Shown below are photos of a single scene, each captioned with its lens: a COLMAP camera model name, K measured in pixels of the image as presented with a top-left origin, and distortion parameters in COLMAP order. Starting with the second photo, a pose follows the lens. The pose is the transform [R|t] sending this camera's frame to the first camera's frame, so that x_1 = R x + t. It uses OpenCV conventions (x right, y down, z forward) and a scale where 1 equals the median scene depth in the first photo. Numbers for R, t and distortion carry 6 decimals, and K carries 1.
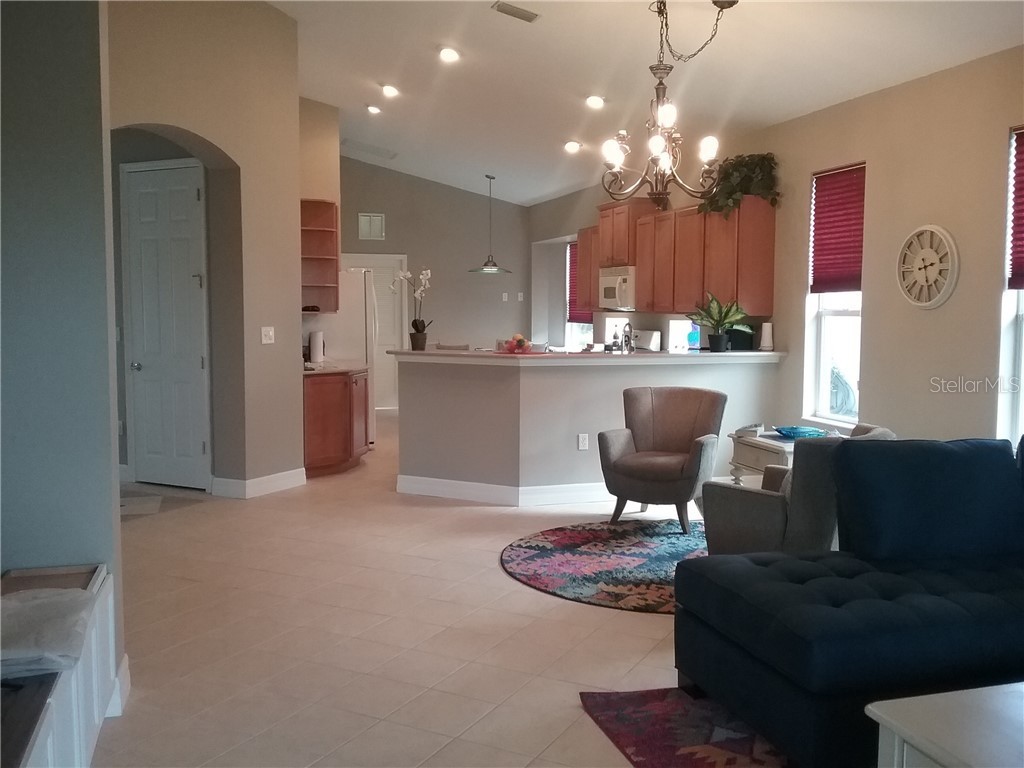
lens RADIAL K [[944.4, 0, 516.0], [0, 944.4, 366.3], [0, 0, 1]] dist [0.071276, -0.151363]
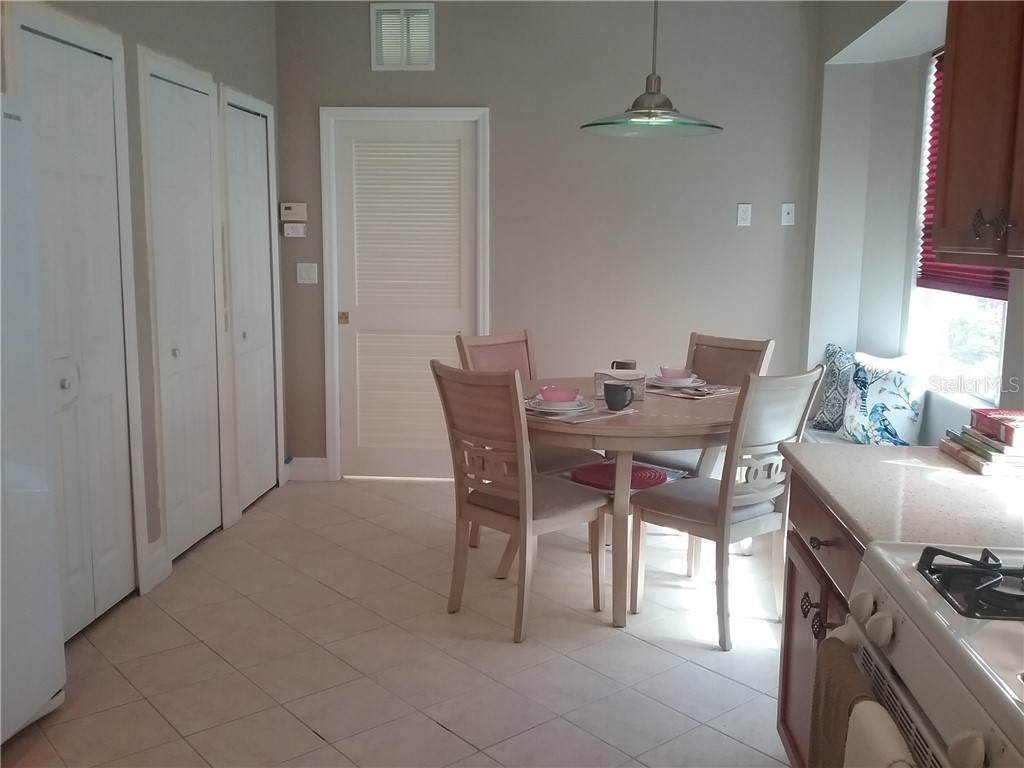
lens RADIAL K [[944.4, 0, 516.0], [0, 944.4, 366.3], [0, 0, 1]] dist [0.071276, -0.151363]
pose [[0.939818, 0.052177, -0.337667, 0.036070], [-0.026933, 0.996509, 0.079022, -0.041372], [0.340612, -0.065172, 0.937943, 0.619657]]
